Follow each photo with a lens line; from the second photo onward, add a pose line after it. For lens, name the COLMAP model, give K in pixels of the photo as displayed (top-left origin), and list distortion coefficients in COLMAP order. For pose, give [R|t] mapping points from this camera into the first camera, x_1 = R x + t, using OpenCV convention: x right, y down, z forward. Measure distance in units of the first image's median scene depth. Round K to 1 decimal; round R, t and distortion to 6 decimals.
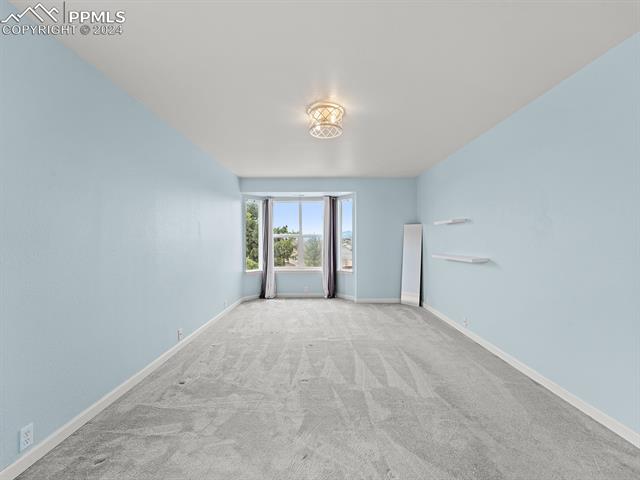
lens RADIAL K [[258.0, 0, 315.9], [0, 258.0, 242.4], [0, 0, 1]] dist [-0.000634, -0.000471]
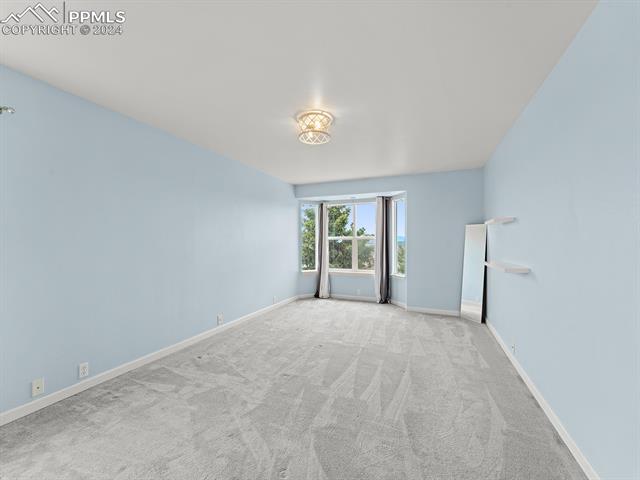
lens RADIAL K [[258.0, 0, 315.9], [0, 258.0, 242.4], [0, 0, 1]] dist [-0.000634, -0.000471]
pose [[0.925316, 0.004376, -0.379173, 0.192365], [-0.006559, 0.999969, -0.004466, -0.003986], [0.379141, 0.006620, 0.925315, 0.022916]]
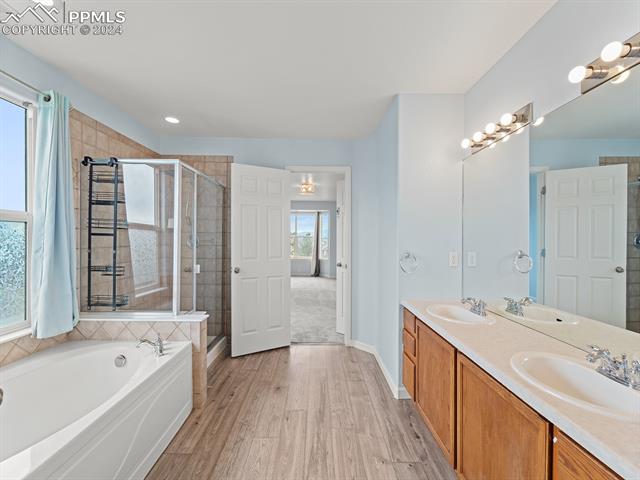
lens RADIAL K [[260.3, 0, 319.9], [0, 260.3, 240.8], [0, 0, 1]] dist [-0.000853, -0.000234]
pose [[0.999489, 0.012583, 0.029386, 0.040772], [-0.012531, 0.999920, -0.001955, 0.000697], [-0.029408, 0.001586, 0.999566, -0.606765]]
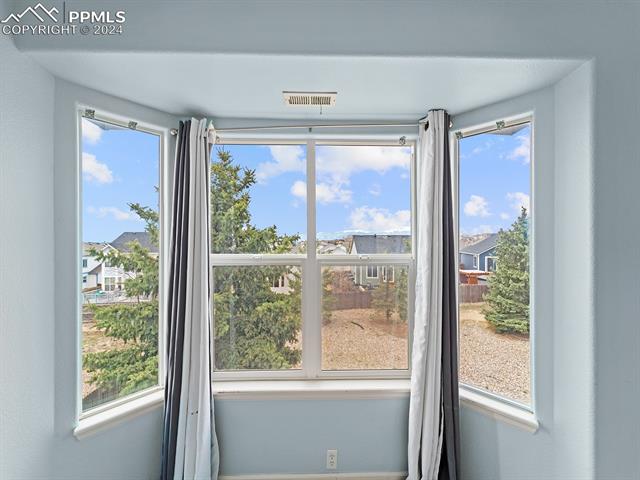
lens RADIAL K [[260.3, 0, 319.9], [0, 260.3, 240.8], [0, 0, 1]] dist [-0.000853, -0.000234]
pose [[0.998659, 0.006594, 0.051343, -0.071071], [-0.006243, 0.999956, -0.007005, -0.049052], [-0.051387, 0.006675, 0.998656, 0.764563]]
